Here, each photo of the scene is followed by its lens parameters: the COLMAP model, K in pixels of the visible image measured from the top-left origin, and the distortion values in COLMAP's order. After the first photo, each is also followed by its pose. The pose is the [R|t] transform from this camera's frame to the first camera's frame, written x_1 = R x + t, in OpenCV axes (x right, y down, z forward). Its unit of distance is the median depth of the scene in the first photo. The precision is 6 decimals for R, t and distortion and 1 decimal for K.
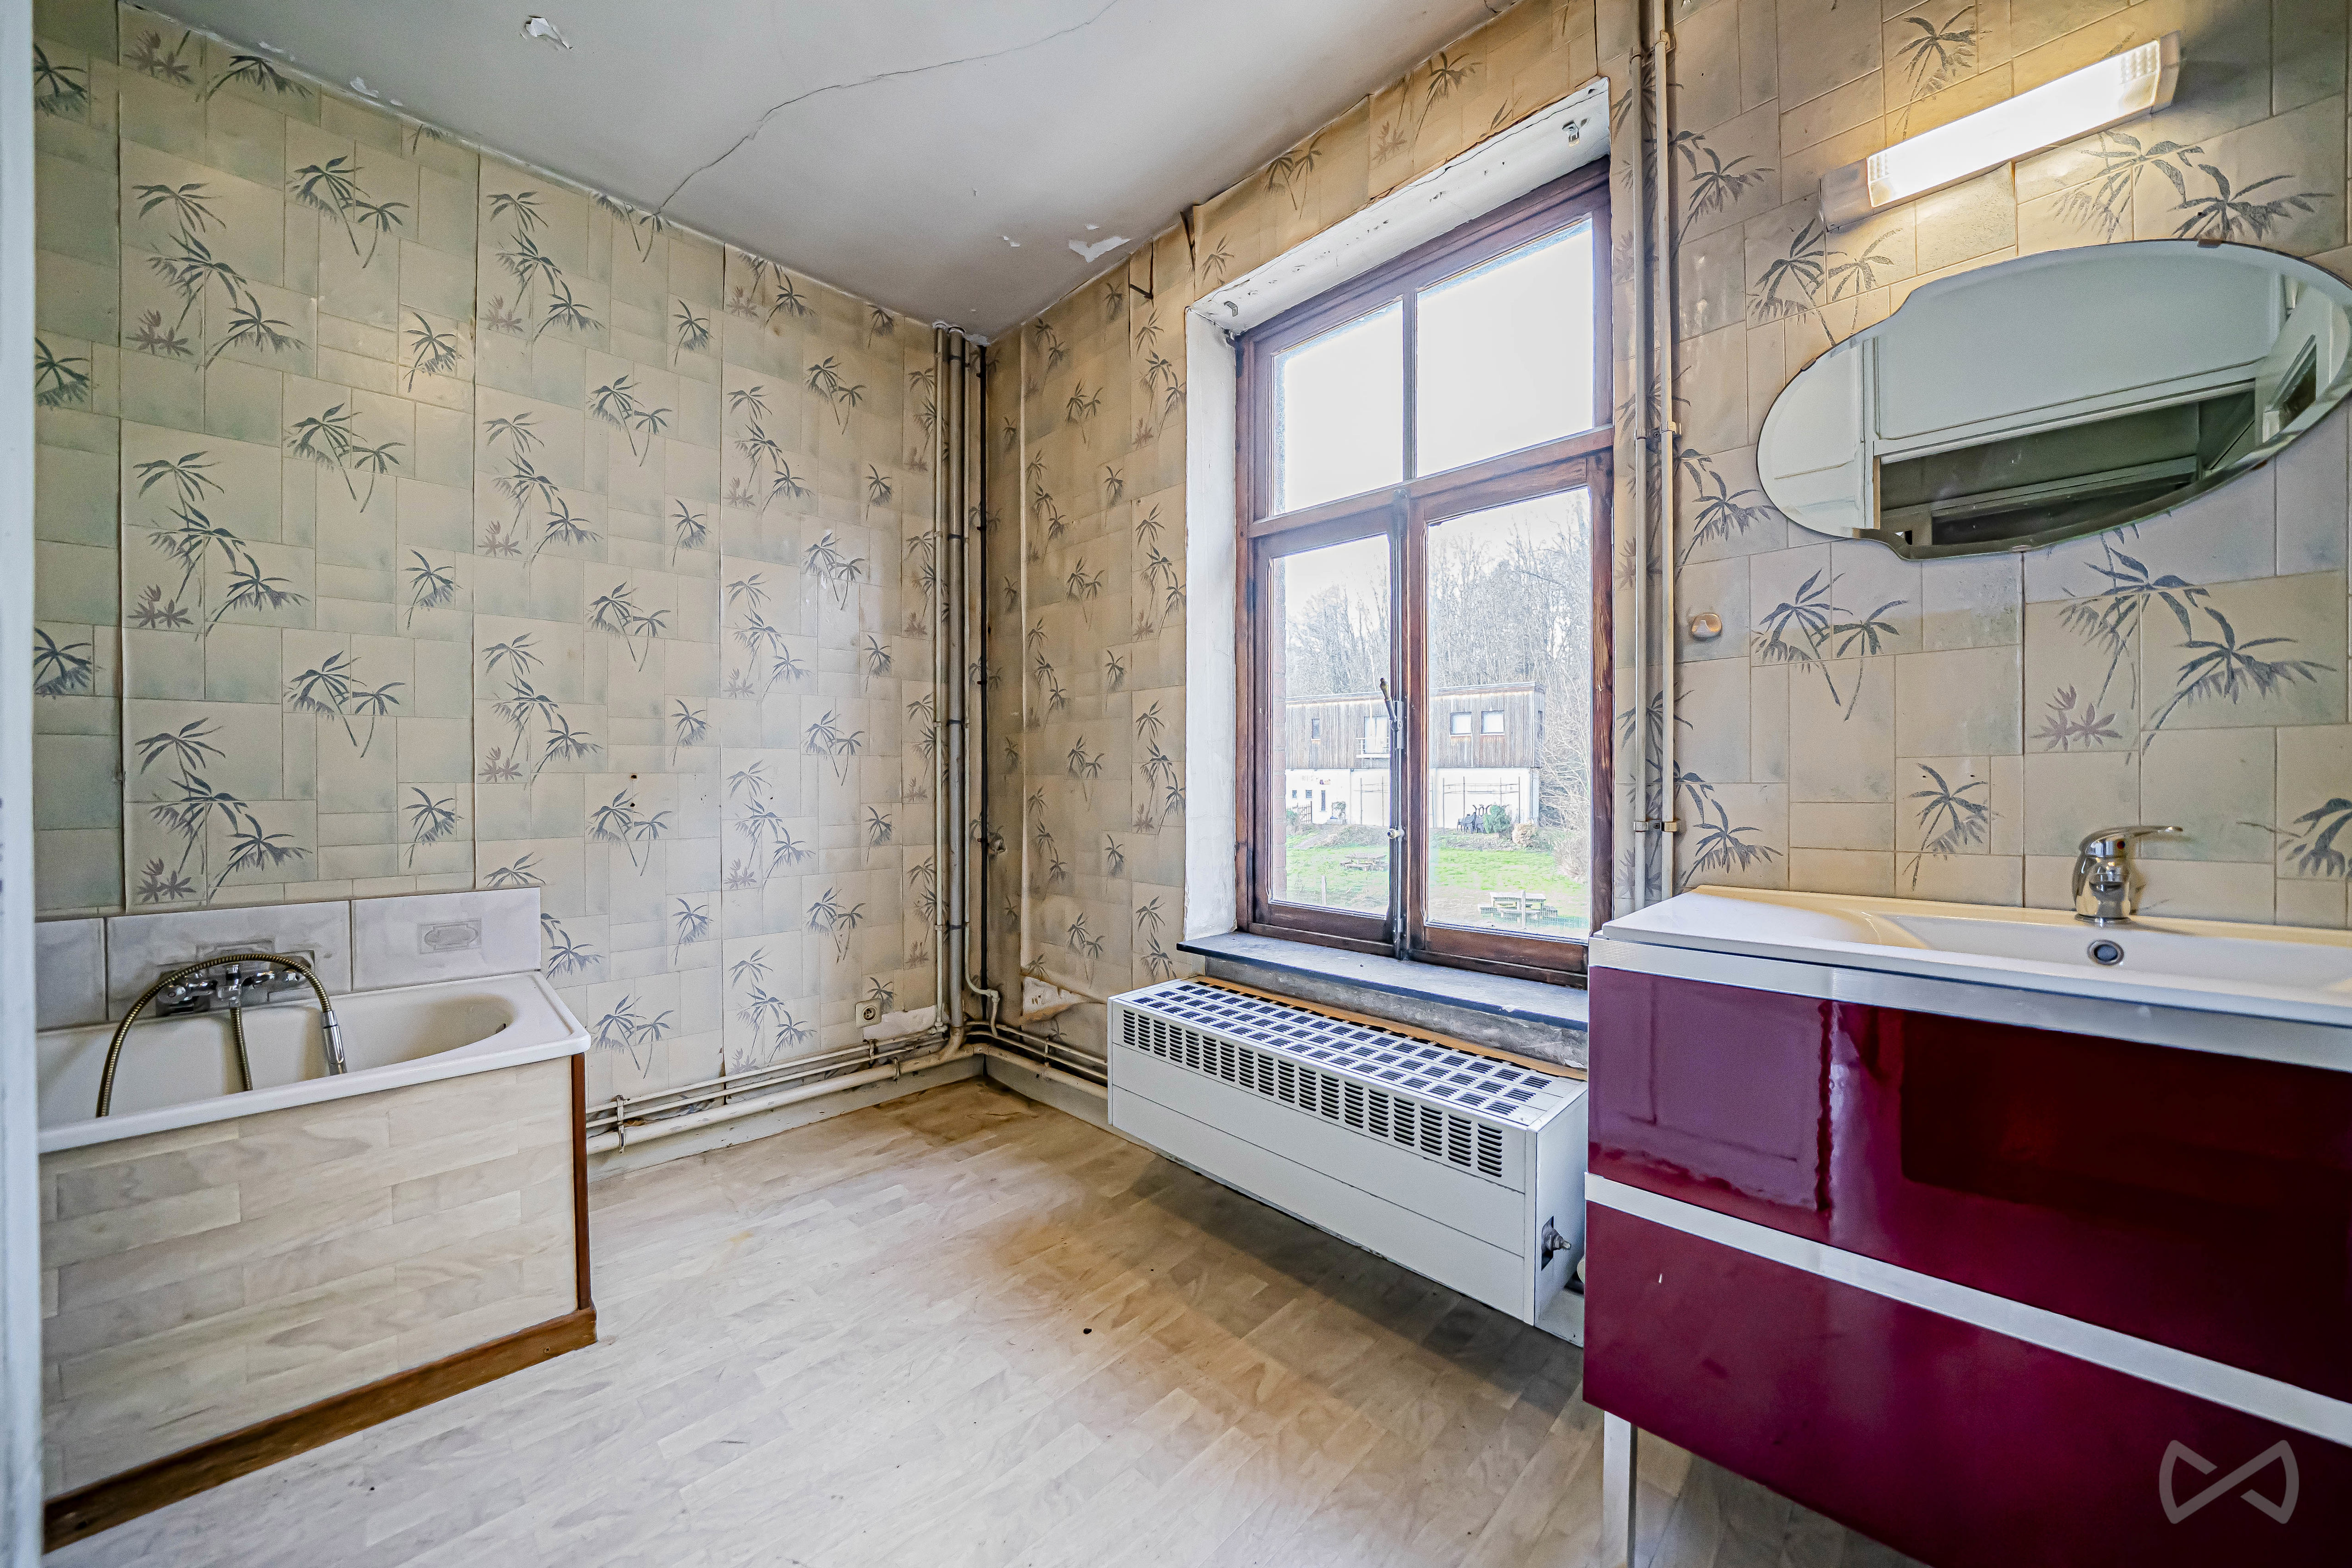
lens RADIAL K [[826.3, 0, 1192.3], [0, 826.3, 775.9], [0, 0, 1]] dist [-0.014212, -0.000029]
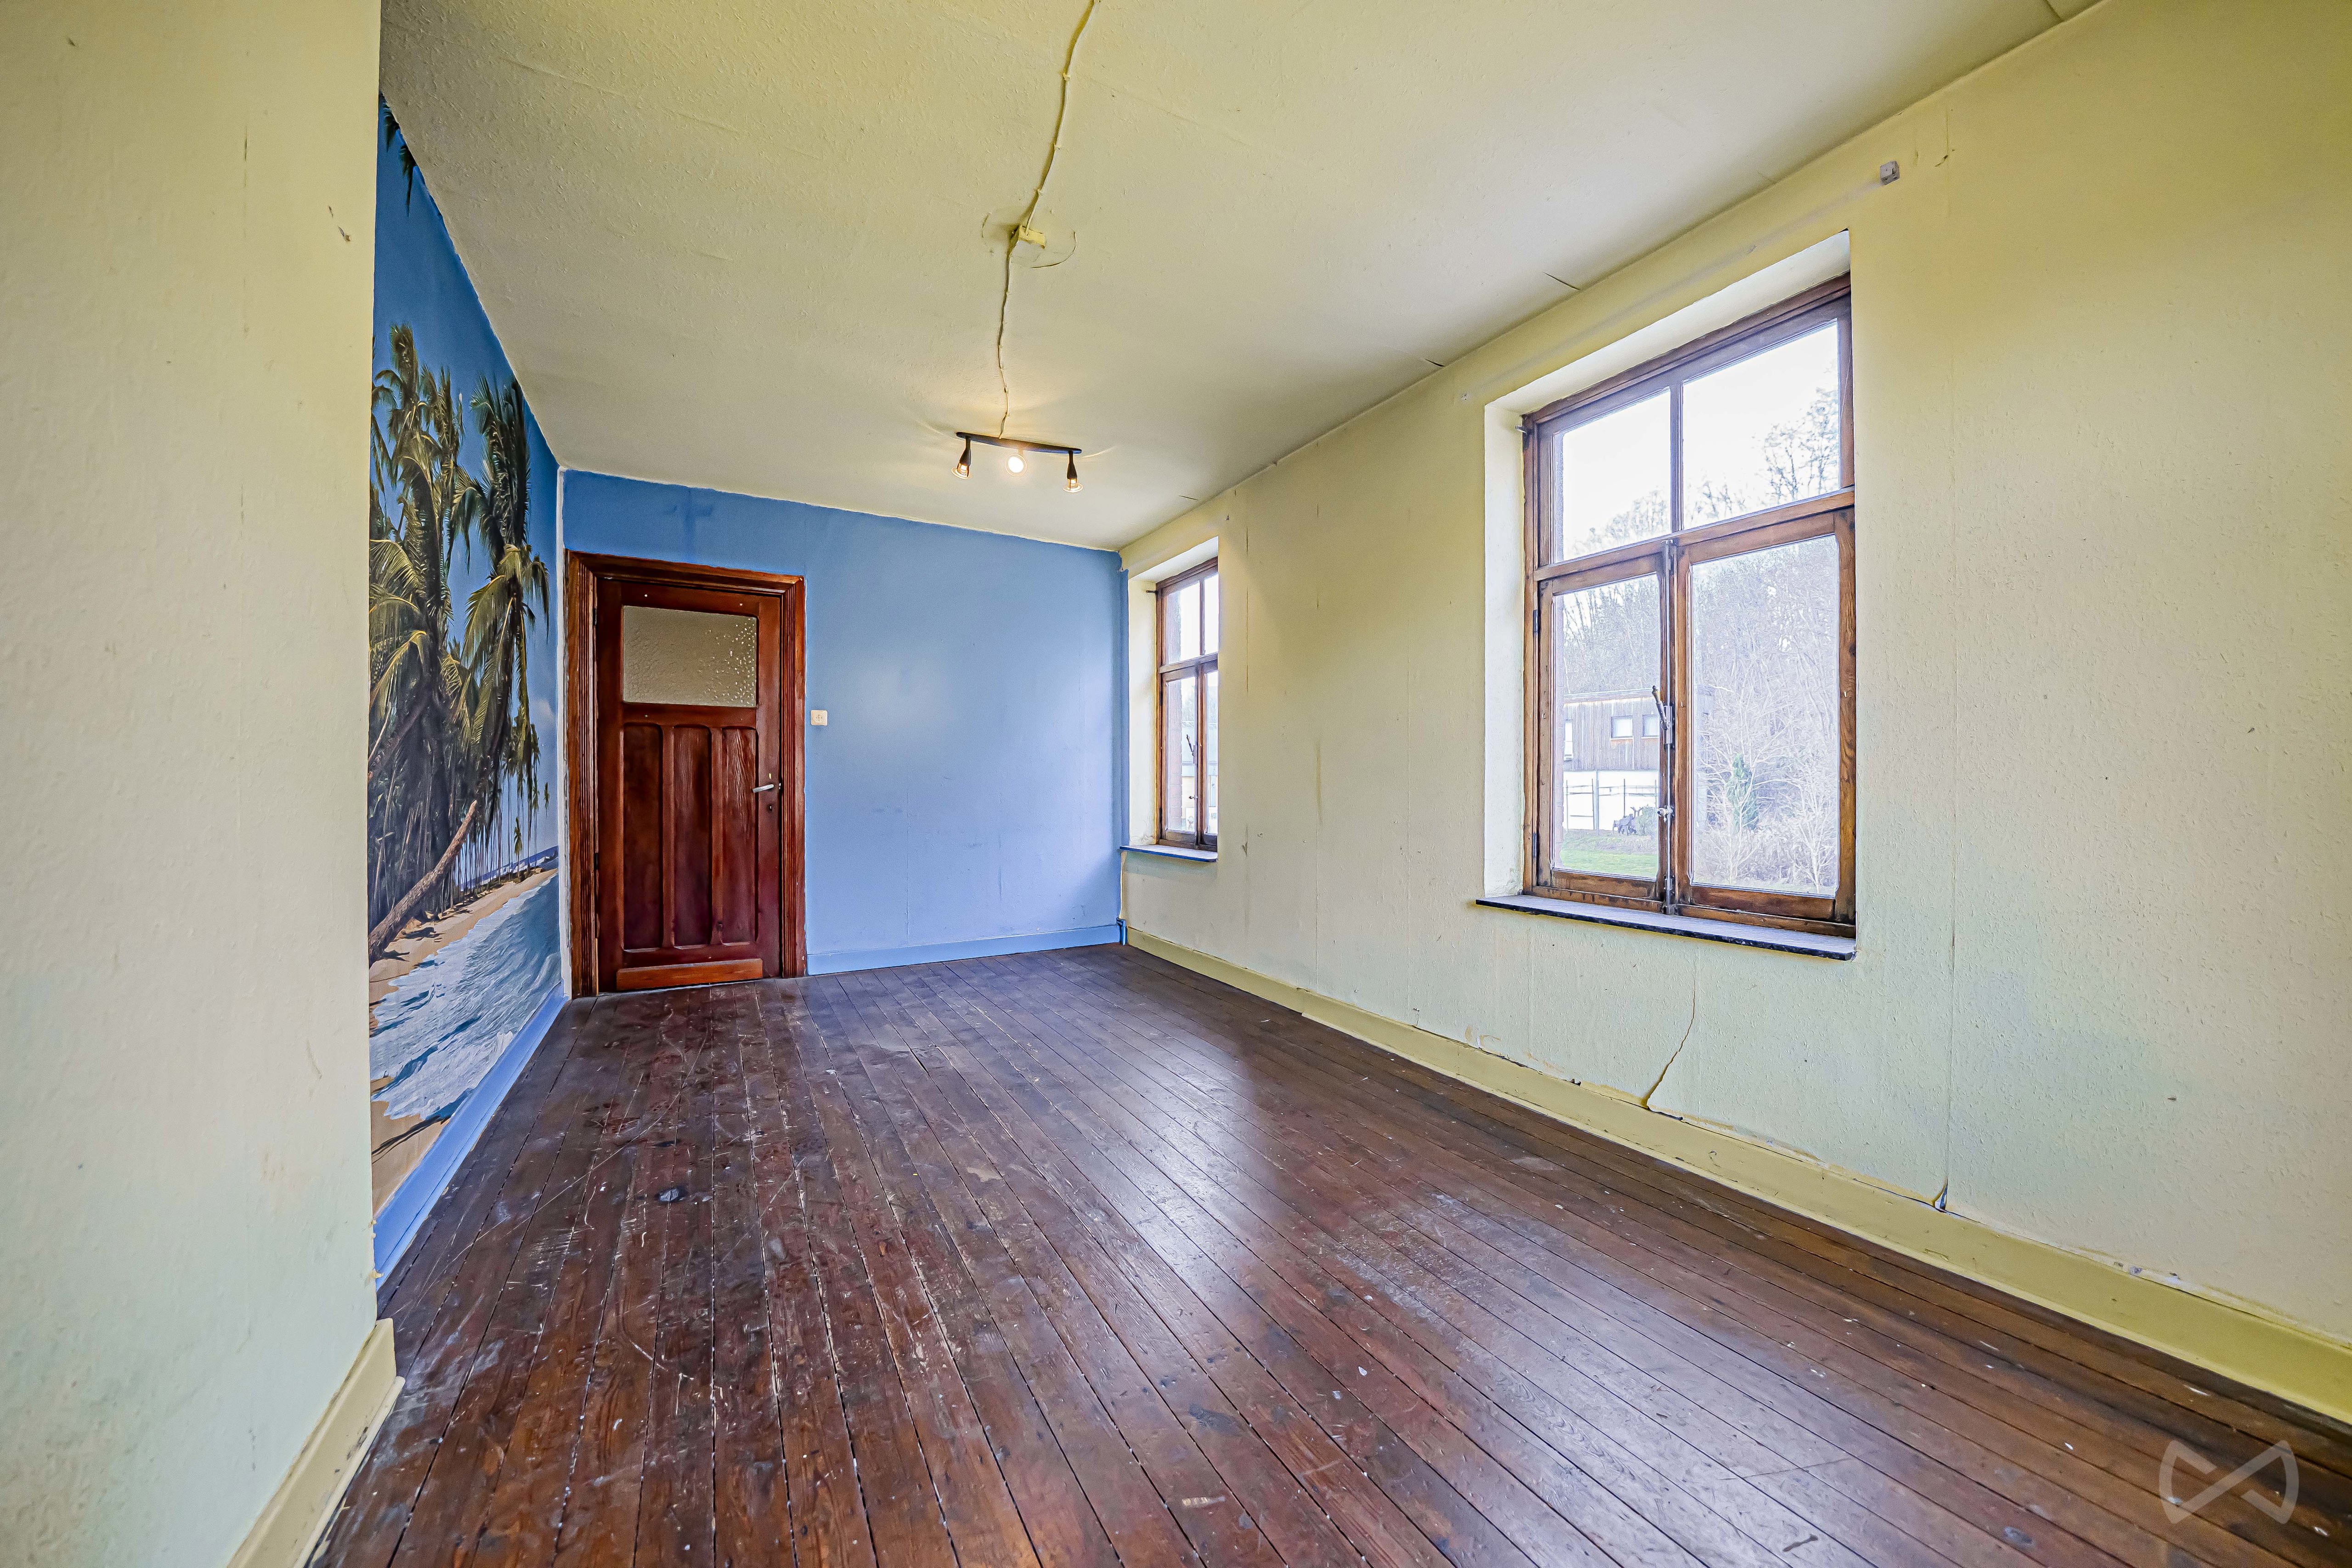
lens RADIAL K [[826.3, 0, 1198.5], [0, 826.3, 775.6], [0, 0, 1]] dist [-0.014212, -0.000029]
pose [[0.962236, -0.002967, -0.272200, -0.096222], [0.003335, 0.999994, 0.000889, 0.010026], [0.272196, -0.001763, 0.962240, -0.396179]]
